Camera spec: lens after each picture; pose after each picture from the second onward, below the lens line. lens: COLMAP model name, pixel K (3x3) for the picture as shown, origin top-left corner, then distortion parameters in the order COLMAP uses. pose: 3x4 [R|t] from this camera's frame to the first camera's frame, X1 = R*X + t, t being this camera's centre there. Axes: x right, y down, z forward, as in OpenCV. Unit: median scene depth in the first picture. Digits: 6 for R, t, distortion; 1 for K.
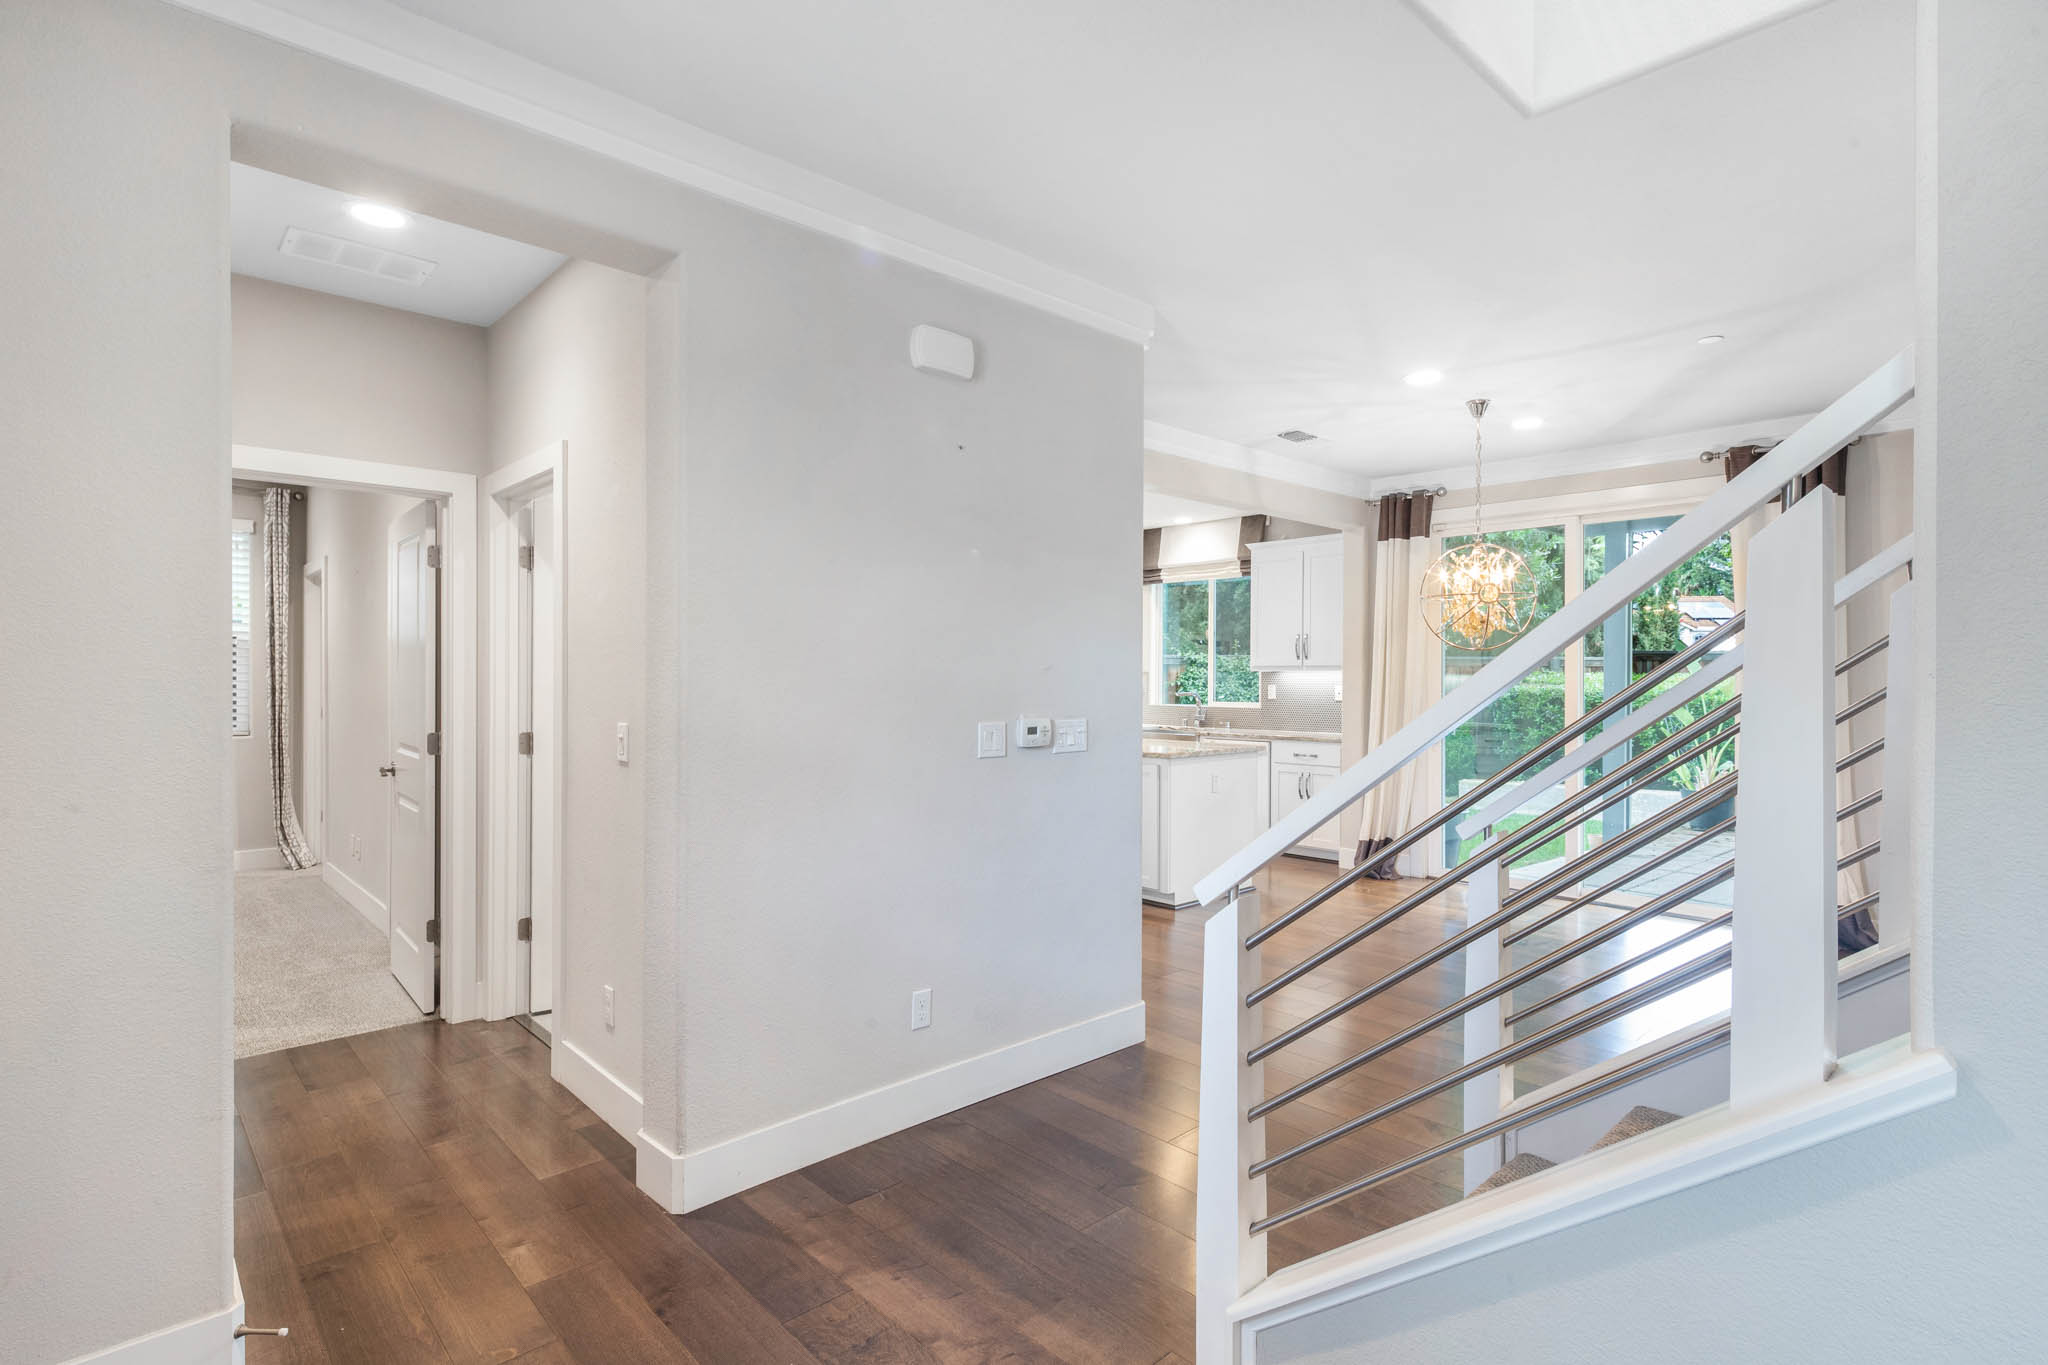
lens RADIAL K [[1026.0, 0, 1015.5], [0, 1026.0, 689.8], [0, 0, 1]] dist [0.004374, -0.000073]
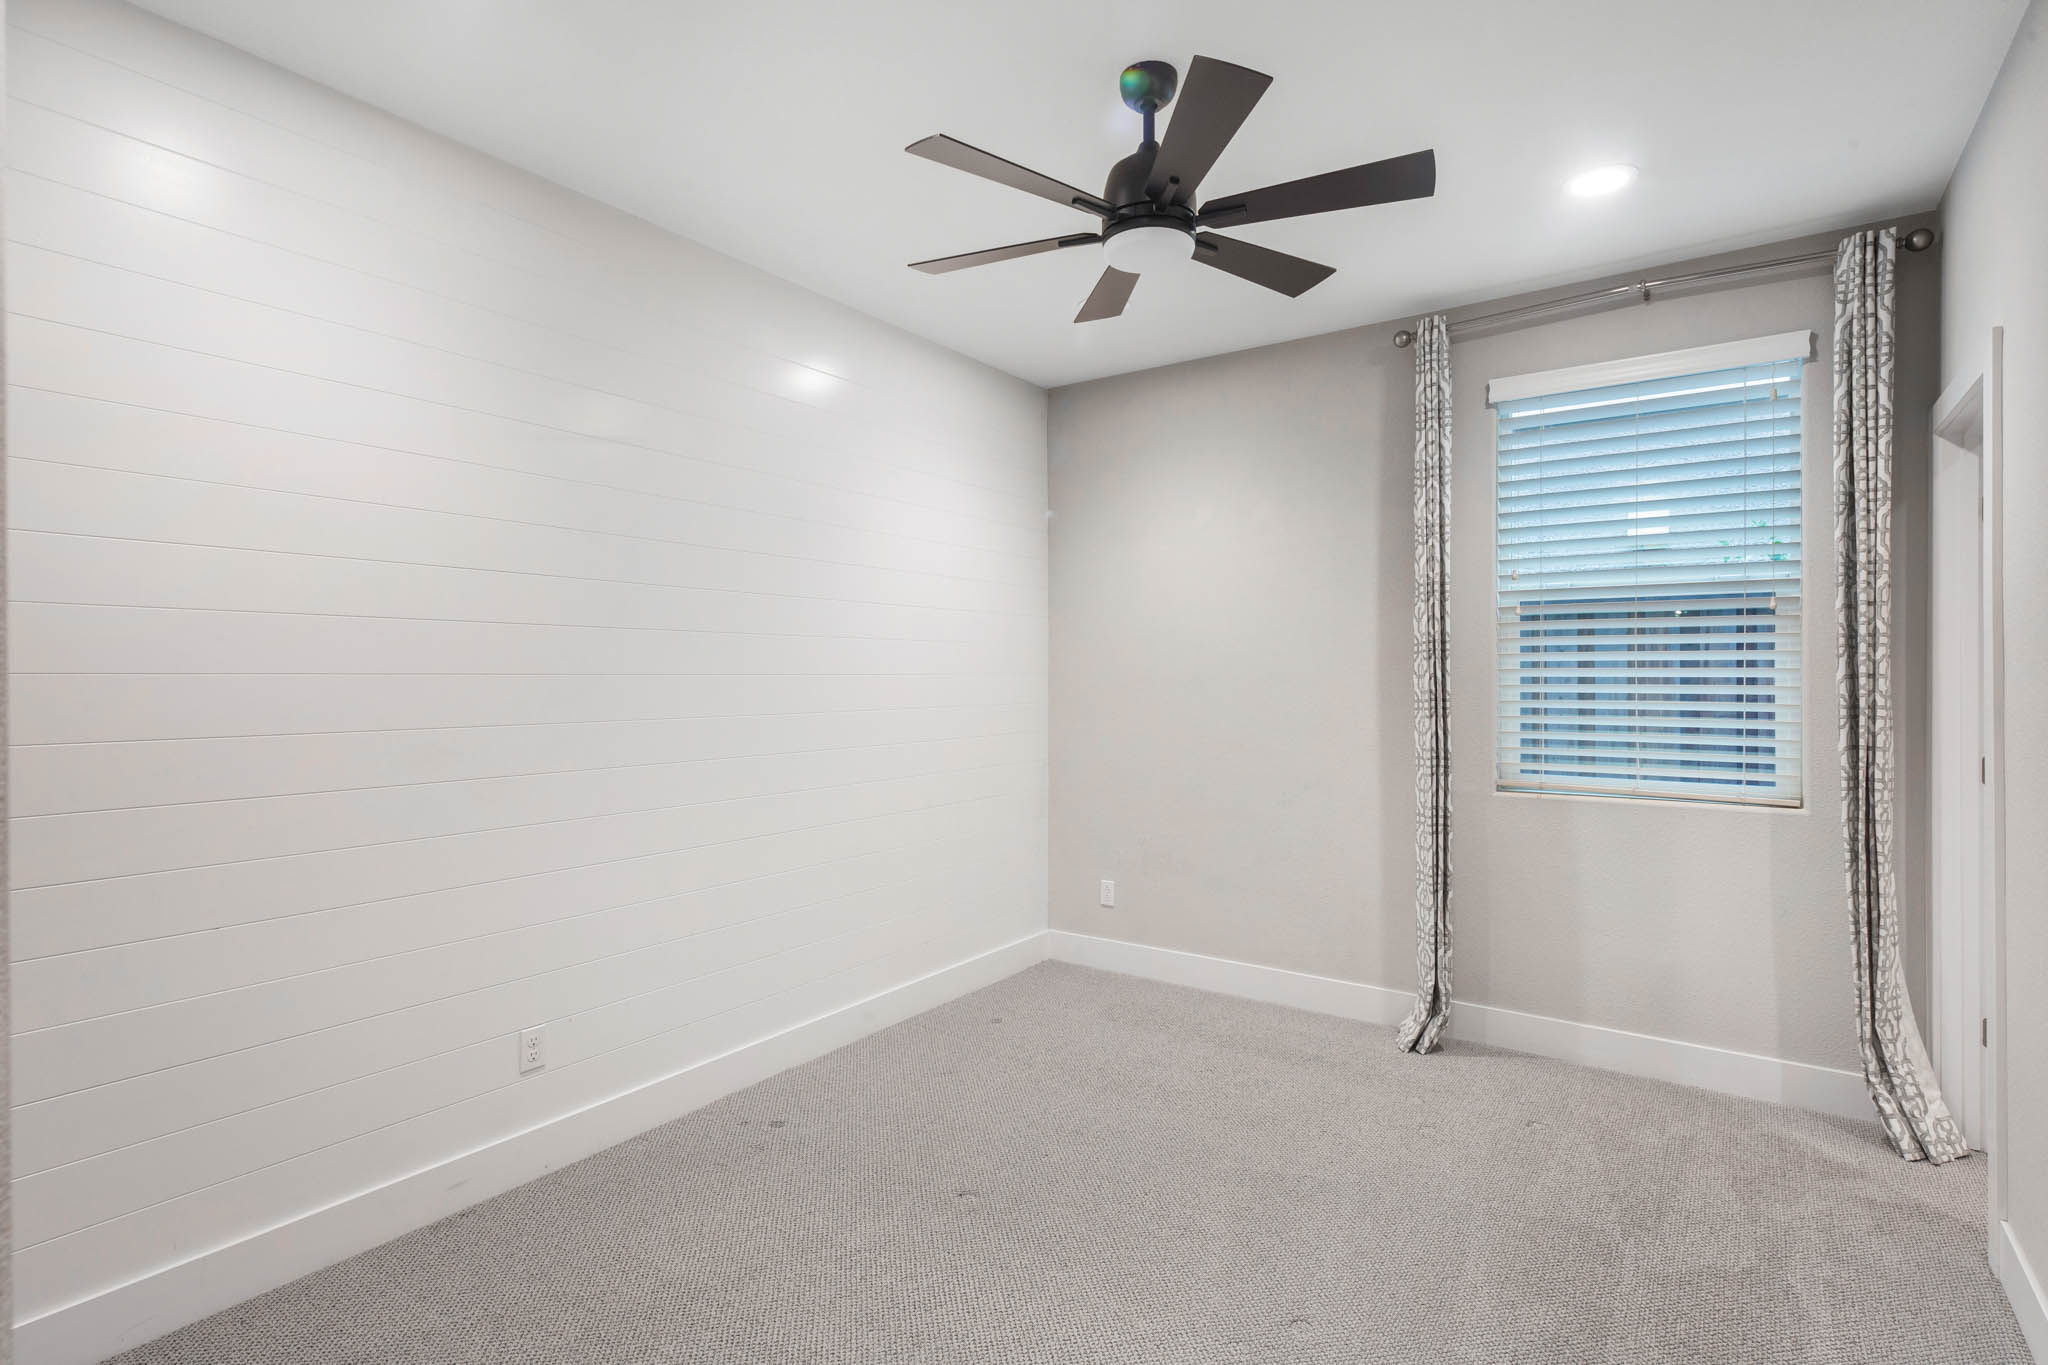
lens RADIAL K [[1026.0, 0, 1019.2], [0, 1026.0, 678.5], [0, 0, 1]] dist [0.004374, -0.000073]
pose [[0.236541, -0.000170, -0.971621, -0.390742], [0.000758, 1.000000, 0.000010, -0.012932], [0.971621, -0.000738, 0.236541, 0.565194]]
